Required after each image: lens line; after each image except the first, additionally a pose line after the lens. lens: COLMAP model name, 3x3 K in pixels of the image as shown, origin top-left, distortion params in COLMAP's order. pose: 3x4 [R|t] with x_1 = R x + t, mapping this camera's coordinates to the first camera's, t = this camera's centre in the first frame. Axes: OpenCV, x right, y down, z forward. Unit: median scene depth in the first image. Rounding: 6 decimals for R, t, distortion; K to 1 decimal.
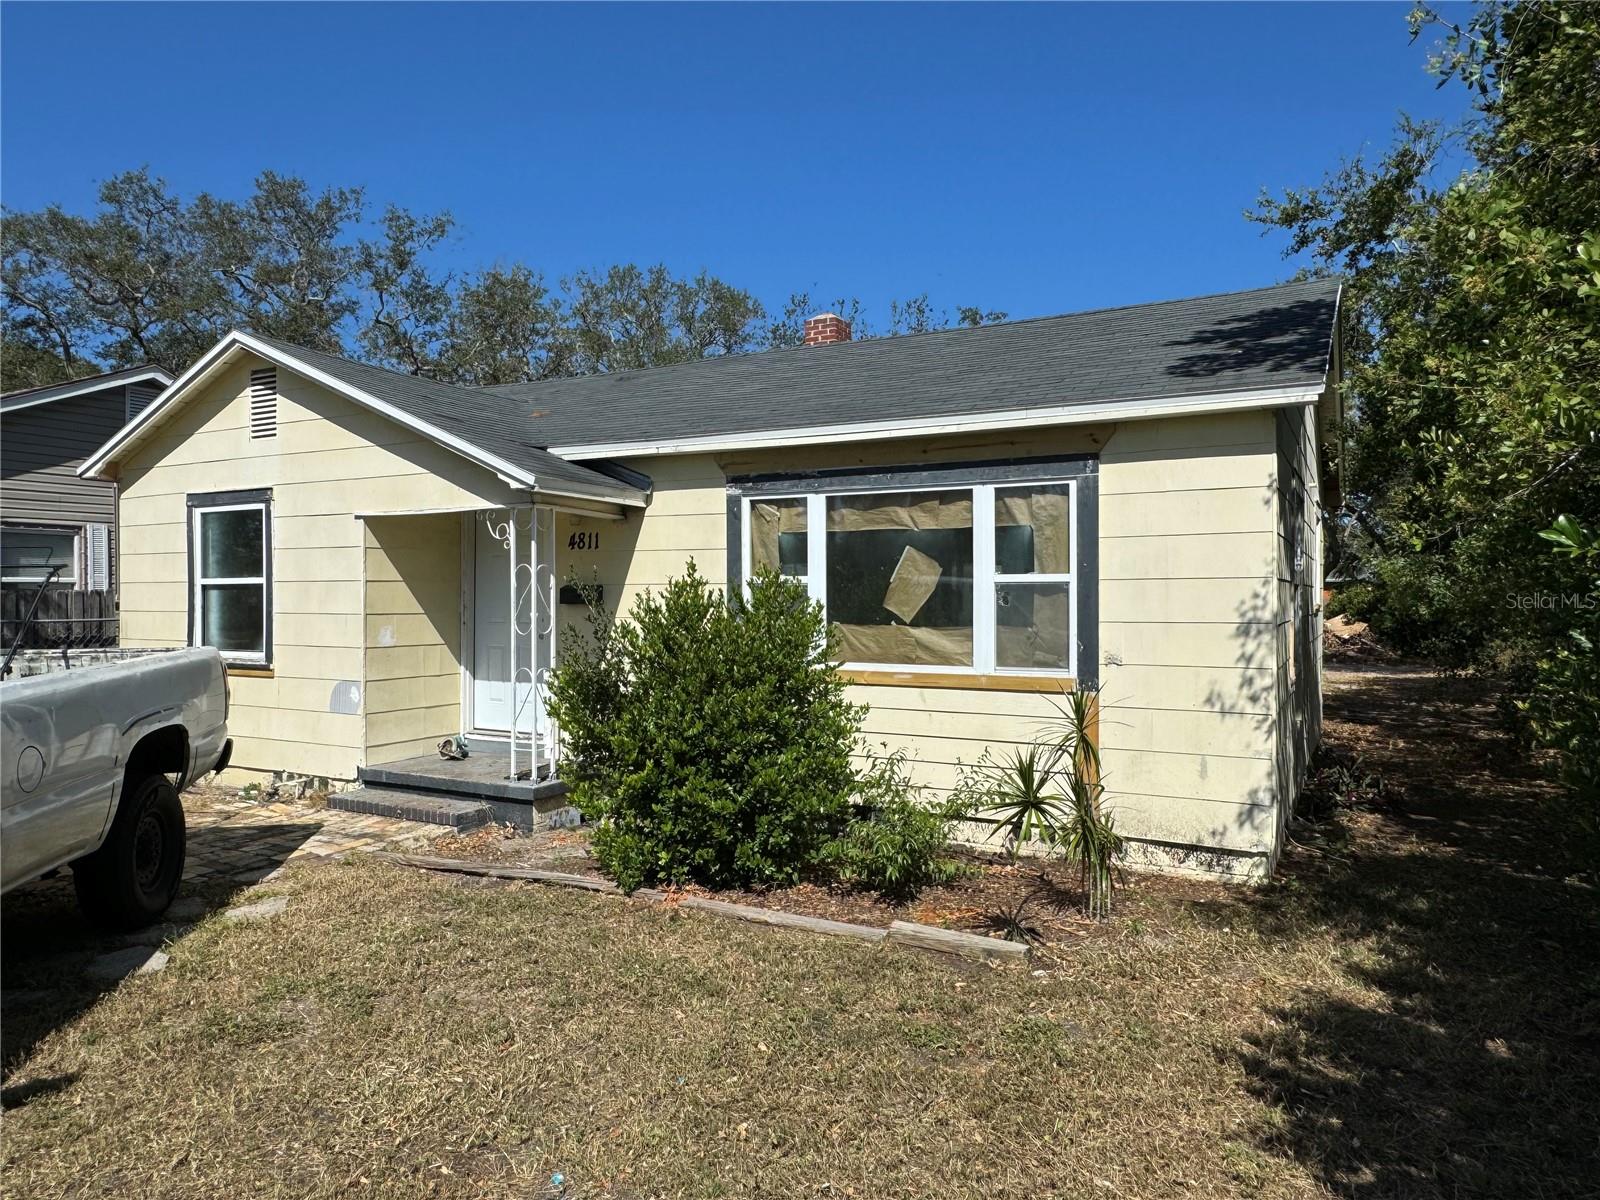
lens RADIAL K [[1006.1, 0, 798.8], [0, 1006.1, 598.7], [0, 0, 1]] dist [-0.003804, -0.001464]
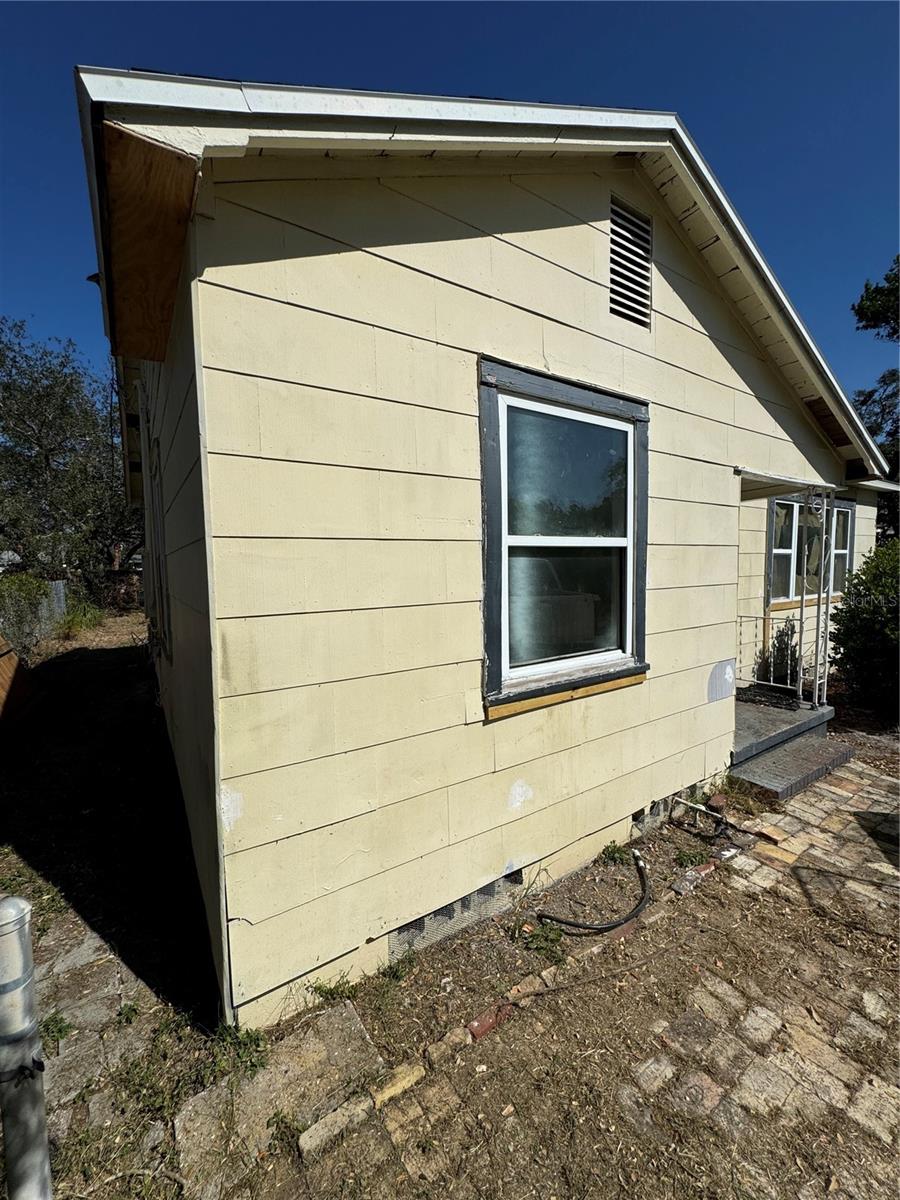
lens RADIAL K [[478.6, 0, 450.2], [0, 478.6, 599.5], [0, 0, 1]] dist [0.000705, -0.000024]
pose [[0.486998, -0.069452, 0.870637, -0.864319], [0.023506, 0.997515, 0.066425, -0.003832], [-0.873087, -0.011883, 0.487420, 0.944171]]
